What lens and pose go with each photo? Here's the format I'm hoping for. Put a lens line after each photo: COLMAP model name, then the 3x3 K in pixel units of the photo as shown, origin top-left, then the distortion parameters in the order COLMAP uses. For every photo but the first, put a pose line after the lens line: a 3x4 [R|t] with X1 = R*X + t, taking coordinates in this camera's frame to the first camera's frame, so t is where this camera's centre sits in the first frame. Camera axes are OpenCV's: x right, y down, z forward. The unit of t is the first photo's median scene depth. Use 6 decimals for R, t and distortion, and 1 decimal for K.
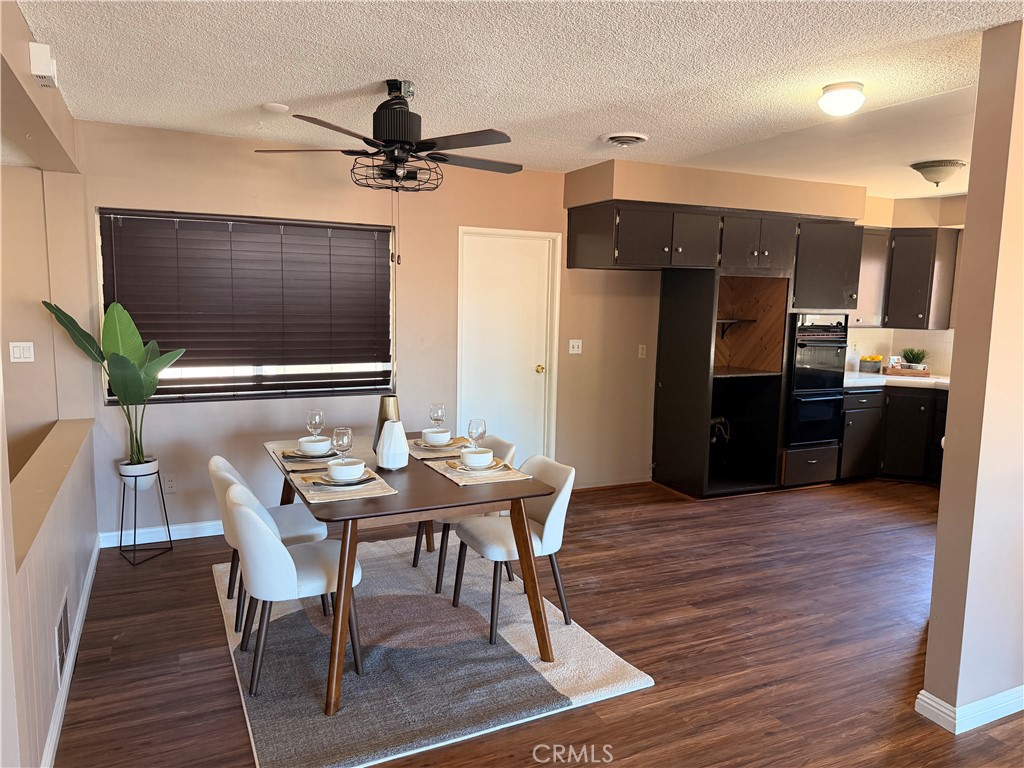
lens RADIAL K [[720.0, 0, 512.0], [0, 720.0, 384.0], [0, 0, 1]] dist [0.166908, -0.230616]
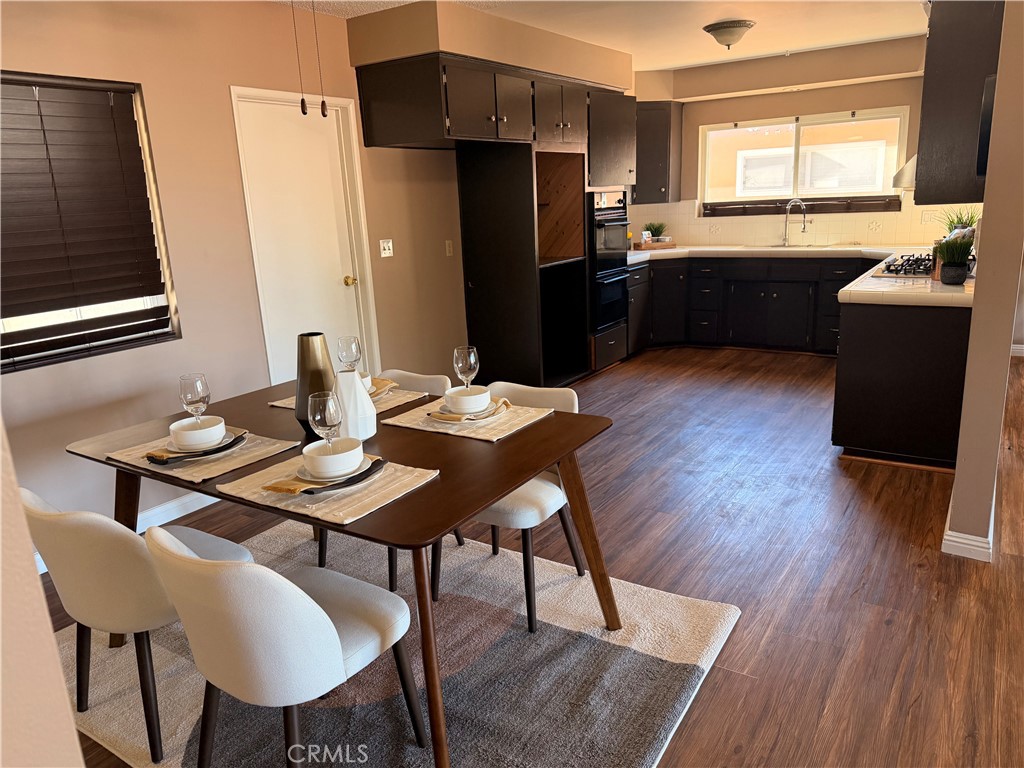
lens RADIAL K [[725.7, 0, 512.0], [0, 725.7, 384.0], [0, 0, 1]] dist [0.067836, -0.078999]
pose [[0.860338, -0.186199, 0.474497, -0.213873], [0.127072, 0.979849, 0.154105, -0.011057], [-0.493630, -0.072287, 0.866663, 0.220733]]
